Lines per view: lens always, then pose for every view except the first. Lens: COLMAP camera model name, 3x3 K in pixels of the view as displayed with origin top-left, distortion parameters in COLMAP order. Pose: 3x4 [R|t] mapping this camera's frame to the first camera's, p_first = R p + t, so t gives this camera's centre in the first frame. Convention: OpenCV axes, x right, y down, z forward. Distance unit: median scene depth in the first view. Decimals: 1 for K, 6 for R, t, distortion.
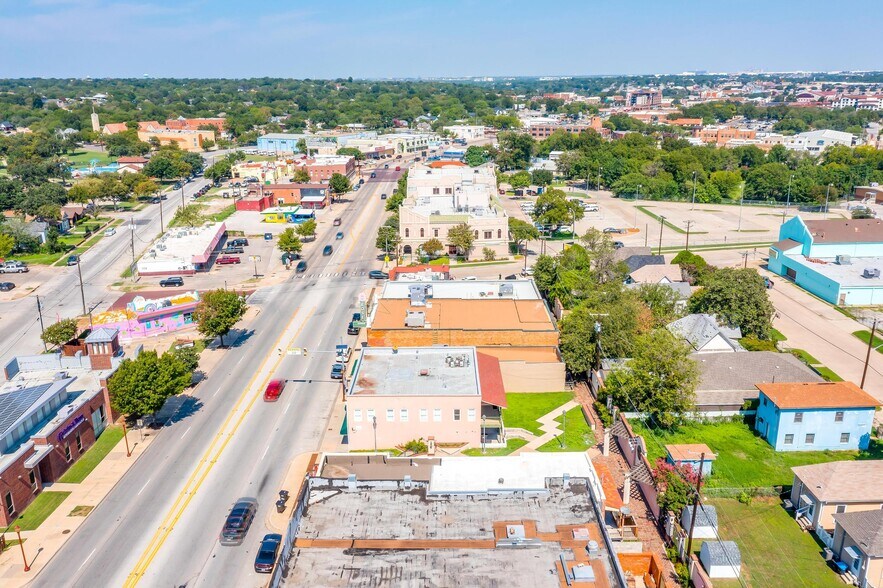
lens RADIAL K [[695.9, 0, 441.5], [0, 695.9, 294.0], [0, 0, 1]] dist [0.001399, -0.000796]
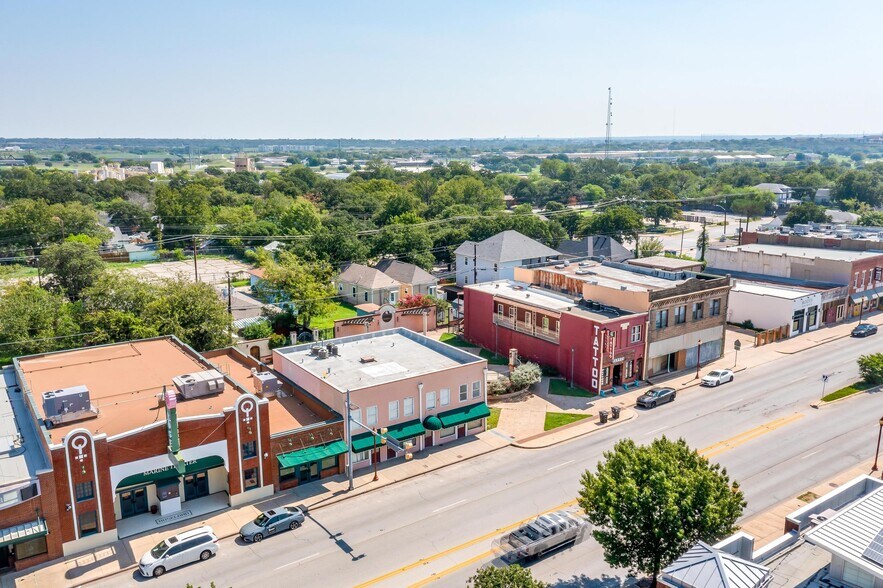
lens RADIAL K [[700.9, 0, 441.5], [0, 700.9, 294.0], [0, 0, 1]] dist [0.005820, -0.001014]
pose [[-0.574537, -0.154213, 0.803819, -0.443810], [0.249138, 0.902536, 0.351225, -0.134233], [-0.779639, 0.402053, -0.480120, 0.819949]]
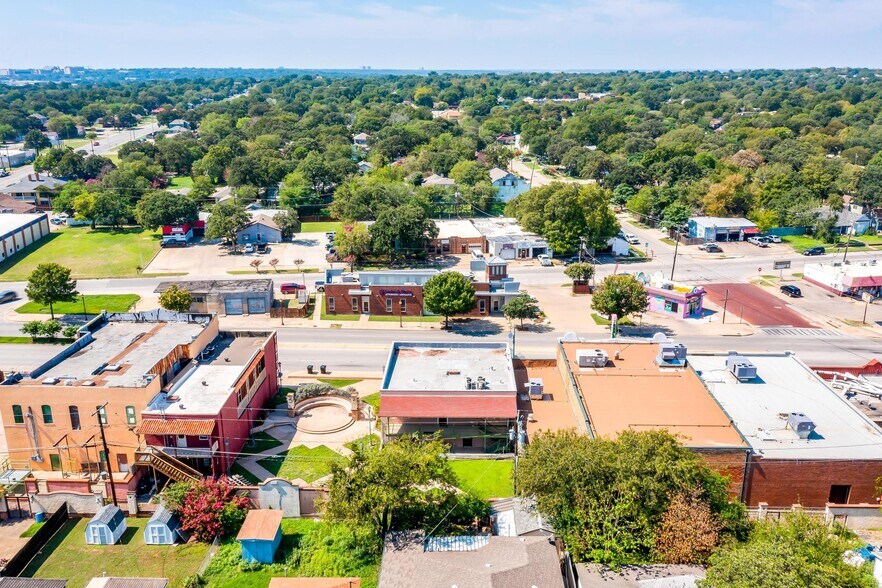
lens RADIAL K [[722.1, 0, 437.7], [0, 722.1, 295.7], [0, 0, 1]] dist [0.005772, 0.003845]
pose [[-0.030428, 0.299518, -0.953605, 0.567320], [-0.285798, 0.911609, 0.295446, -0.172217], [0.957807, 0.281528, 0.057863, 0.570827]]
